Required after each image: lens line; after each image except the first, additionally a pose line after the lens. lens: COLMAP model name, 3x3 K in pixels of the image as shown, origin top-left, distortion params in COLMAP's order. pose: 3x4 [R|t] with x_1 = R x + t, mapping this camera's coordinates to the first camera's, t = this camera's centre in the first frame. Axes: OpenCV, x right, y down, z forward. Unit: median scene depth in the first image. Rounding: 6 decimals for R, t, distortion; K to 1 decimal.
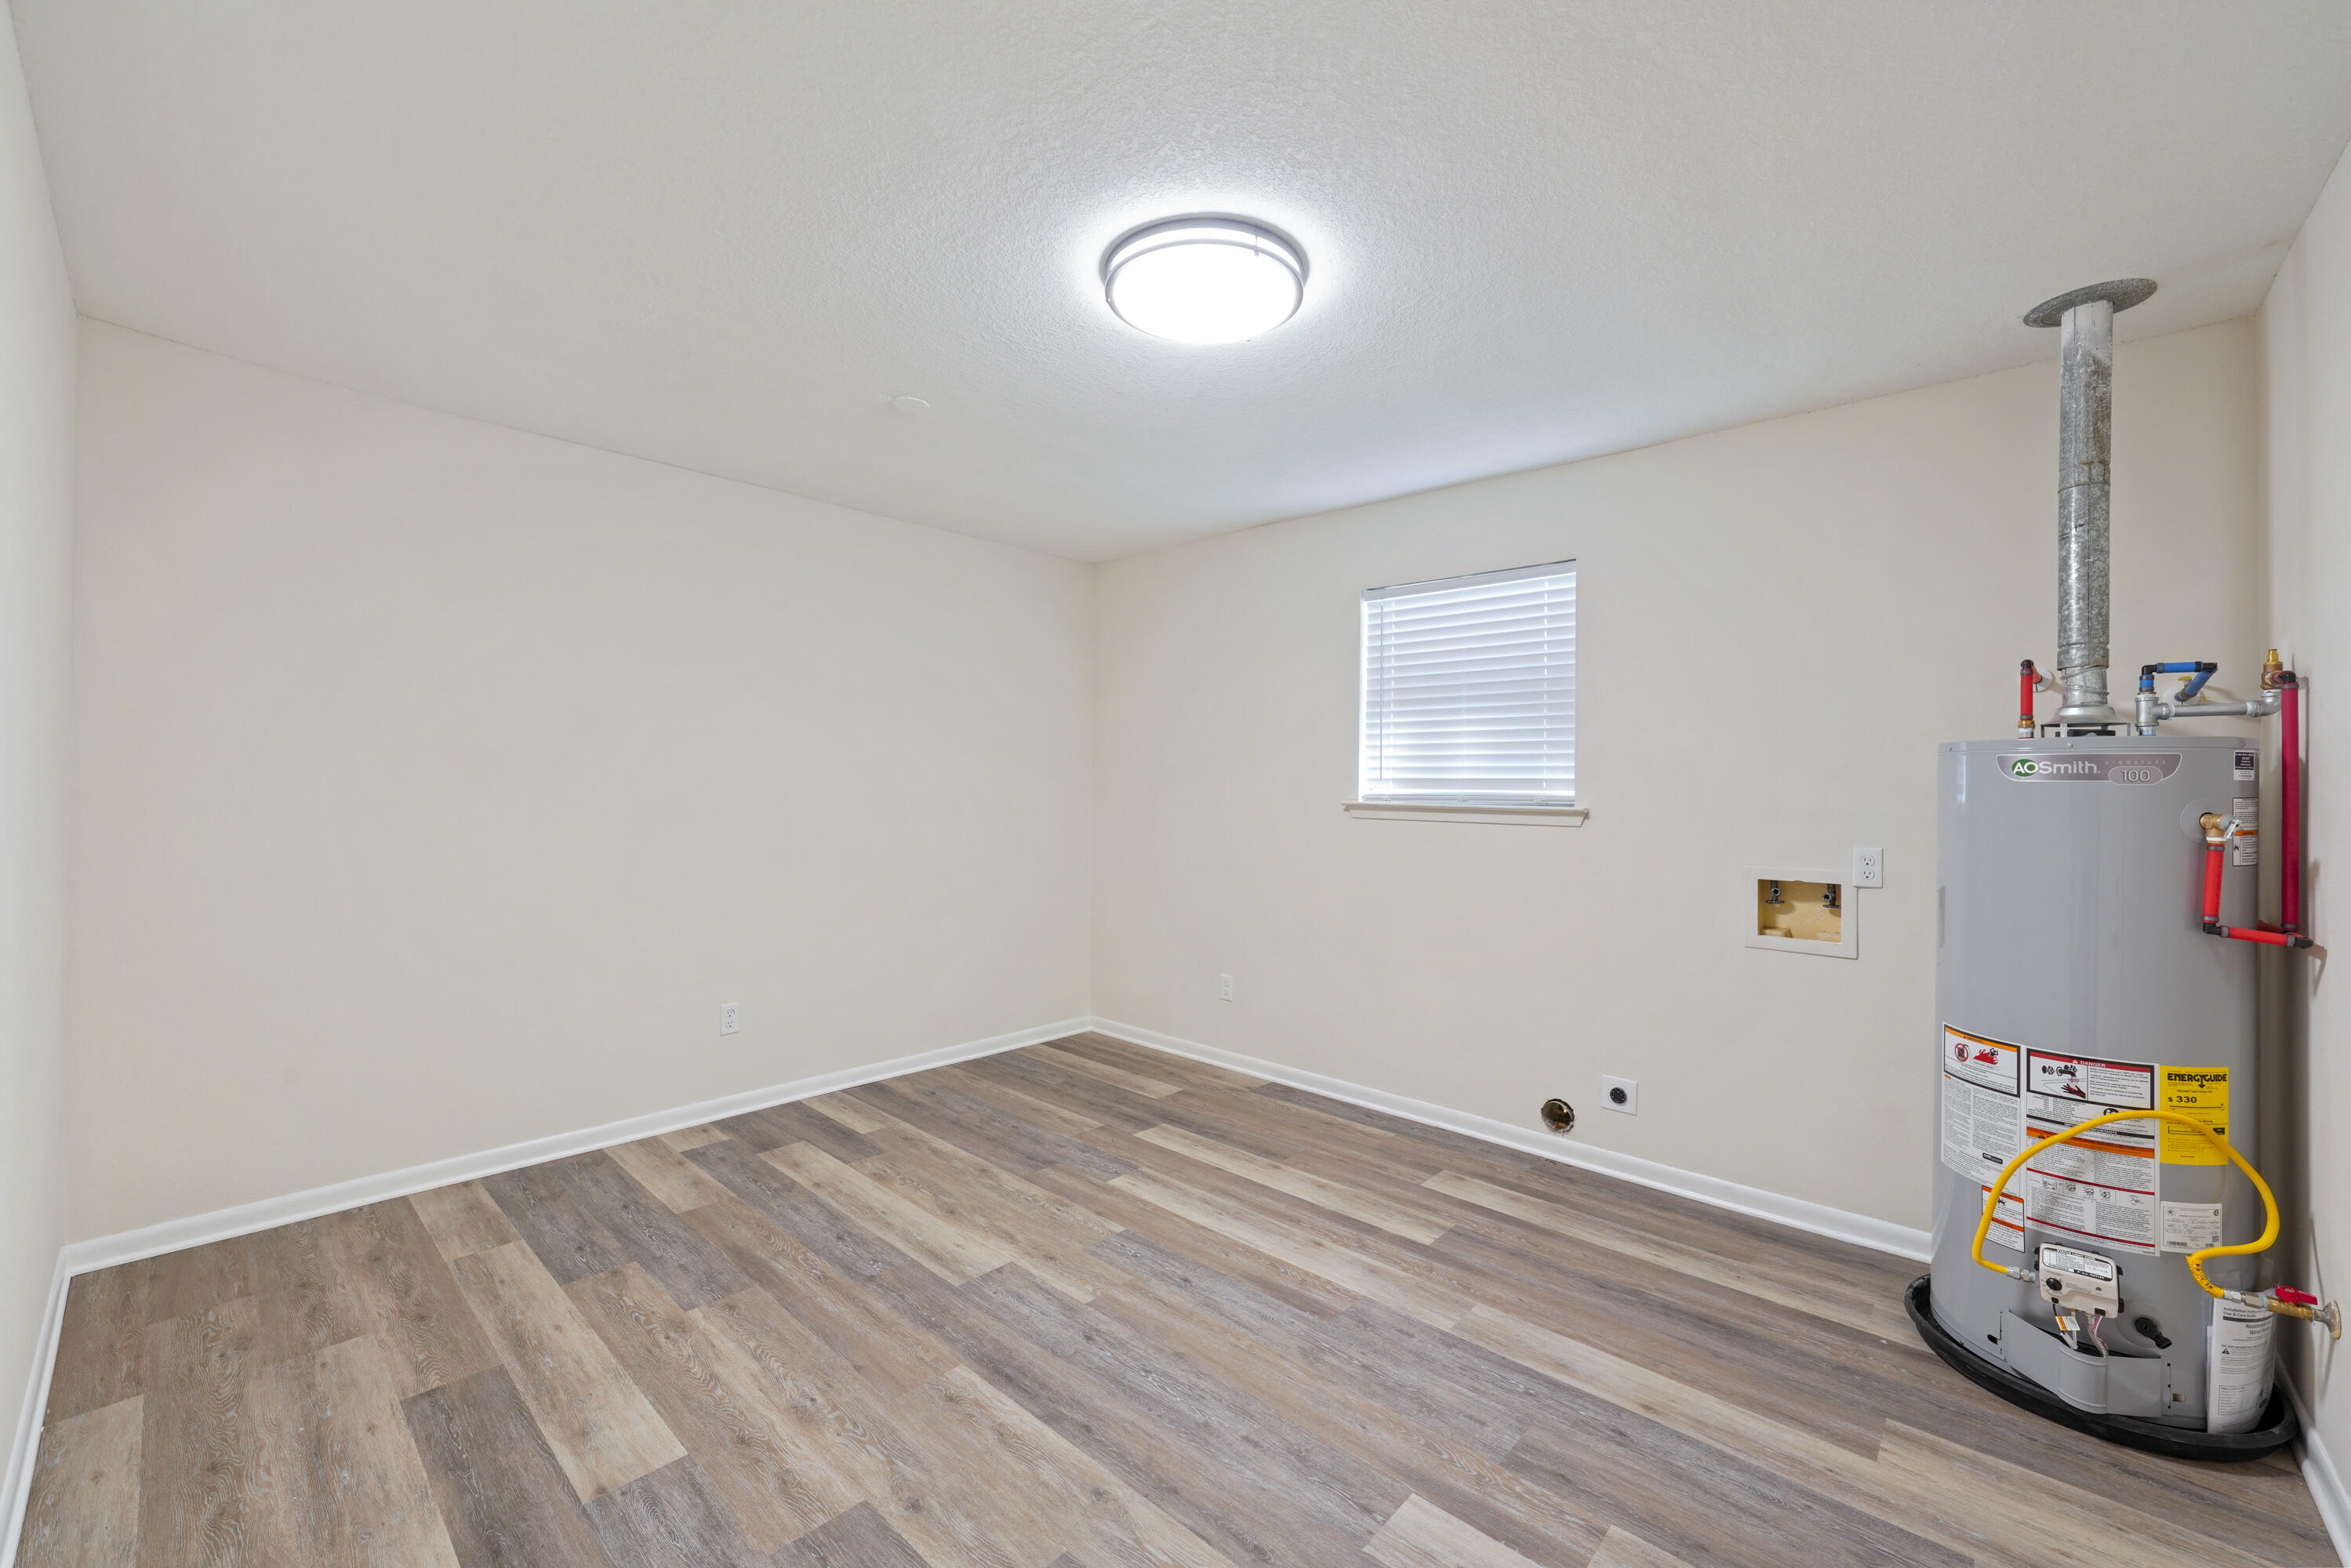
lens RADIAL K [[921.1, 0, 1166.7], [0, 921.1, 791.4], [0, 0, 1]] dist [-0.005237, 0.000200]
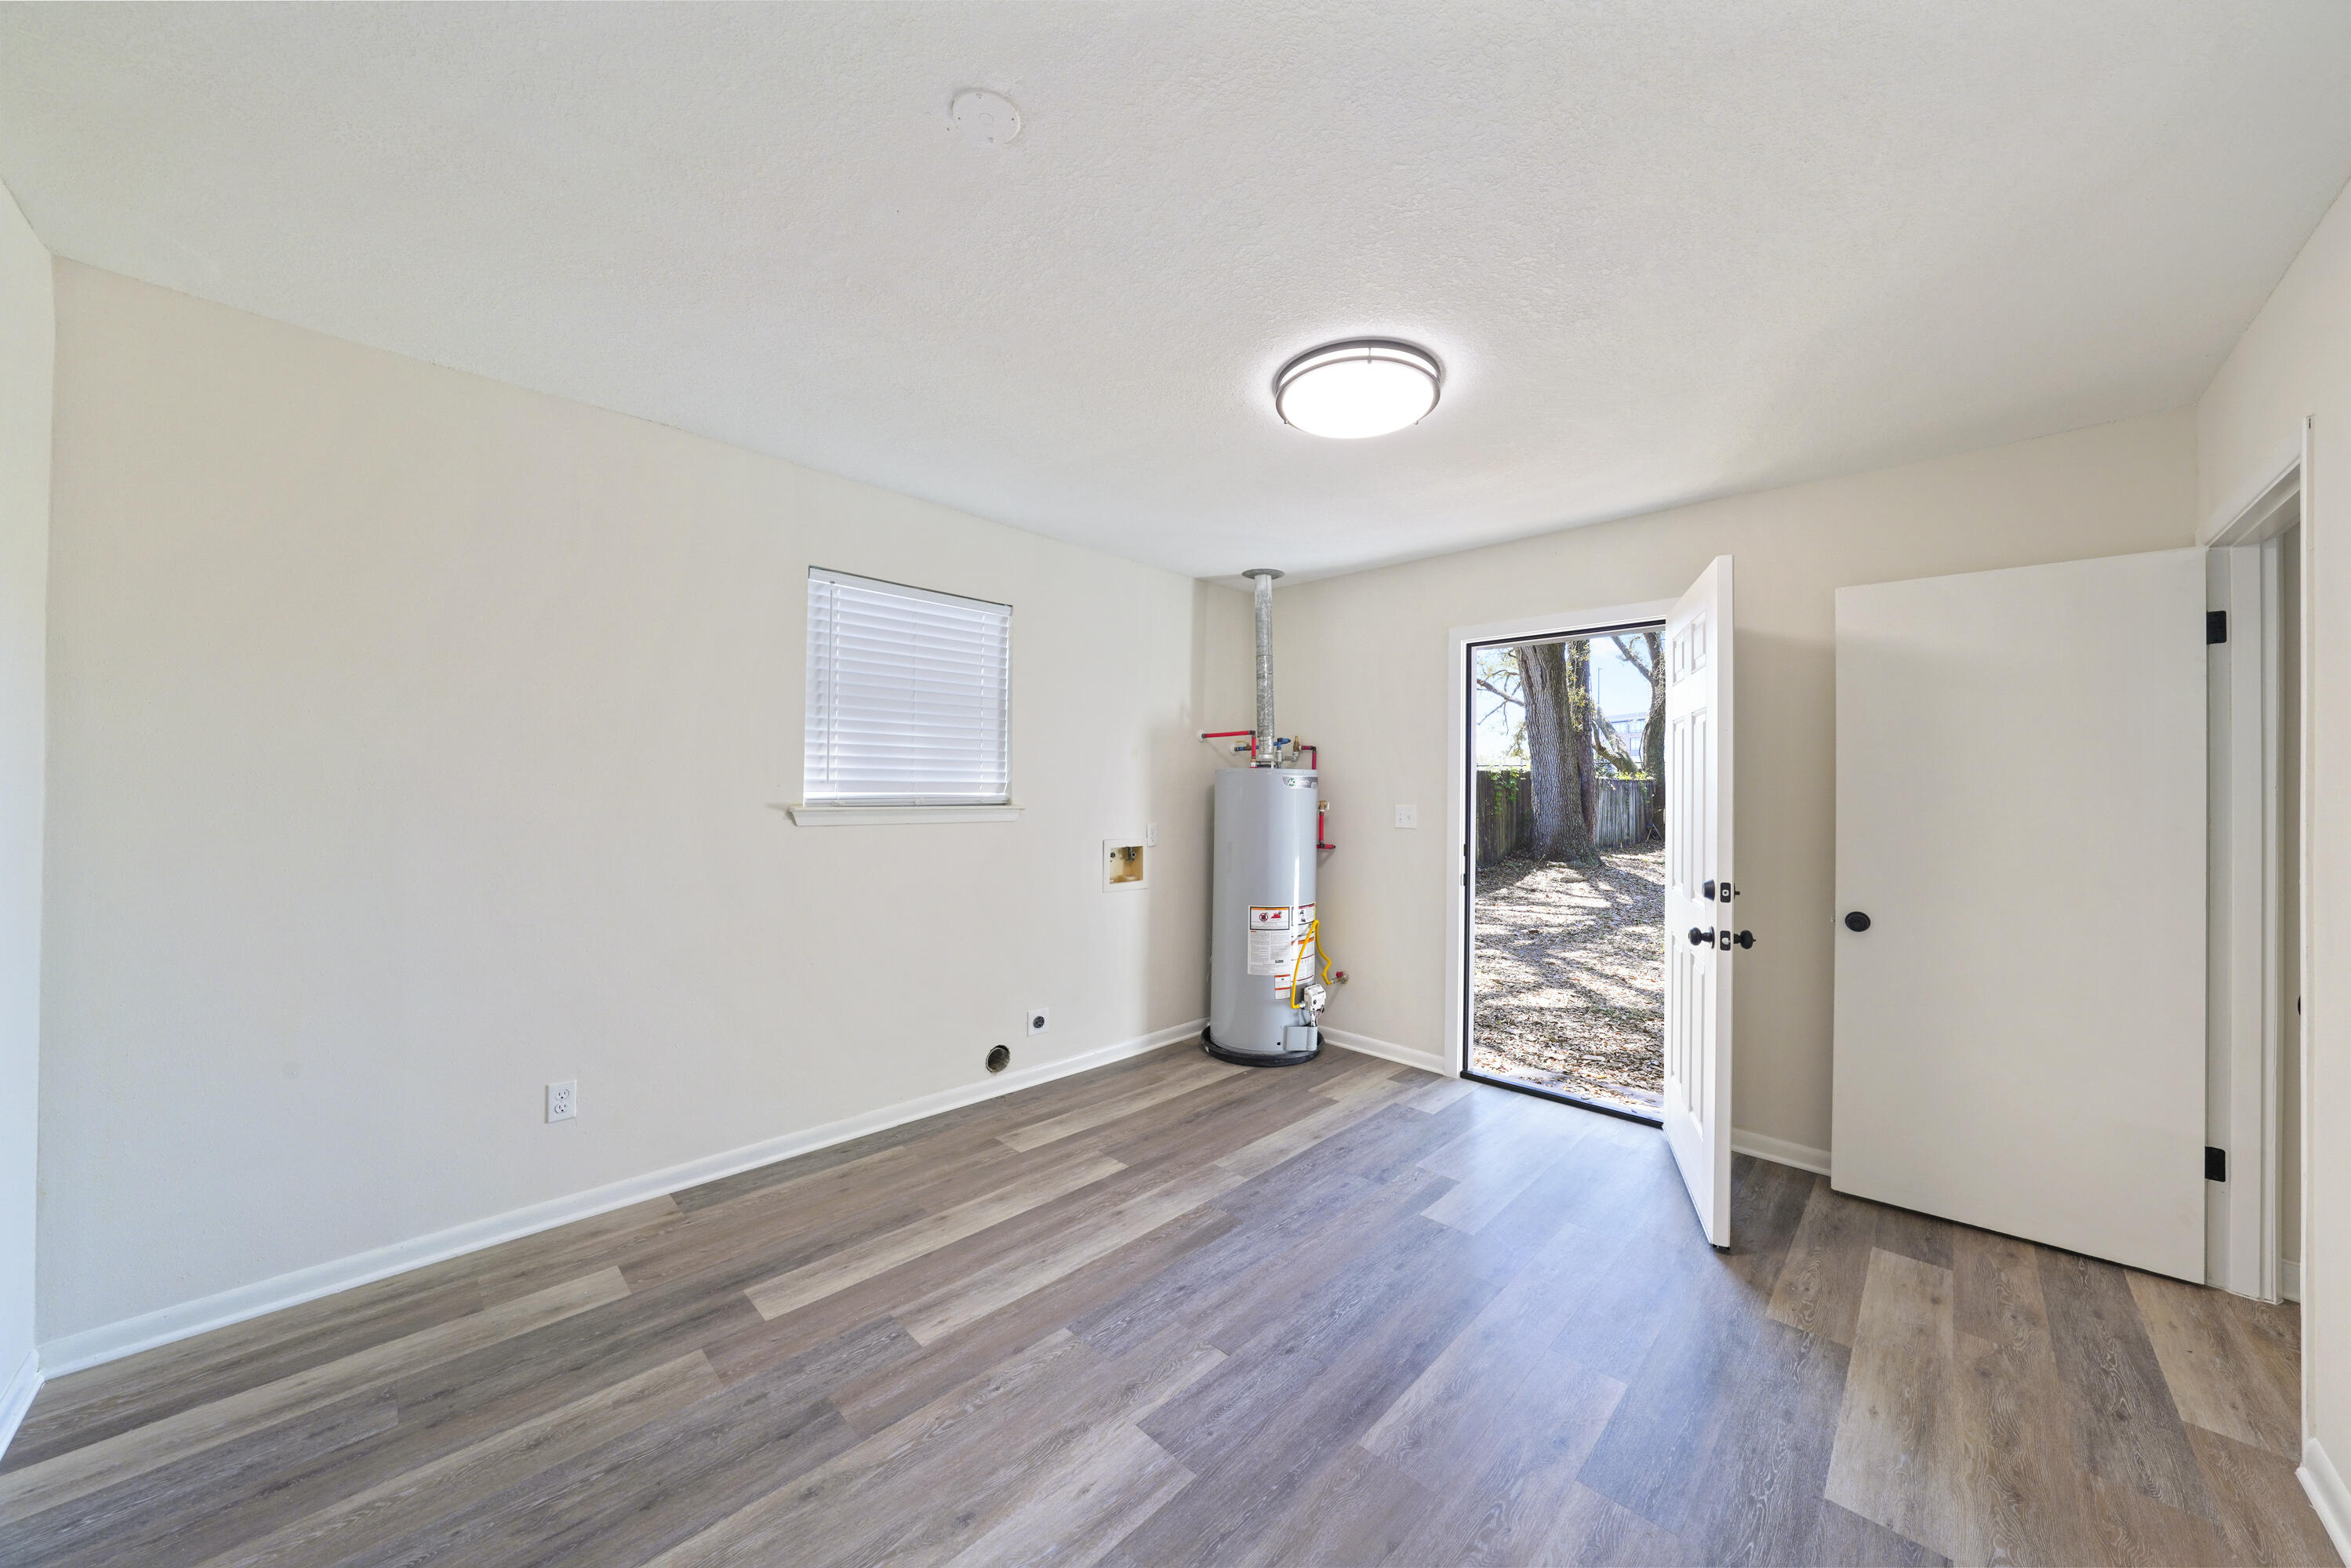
lens RADIAL K [[828.5, 0, 1166.3], [0, 828.5, 777.5], [0, 0, 1]] dist [-0.015248, 0.001786]
pose [[0.027238, 0.001710, 0.999628, -0.733095], [-0.007155, 0.999973, -0.001516, -0.022530], [-0.999603, -0.007111, 0.027250, 0.826330]]
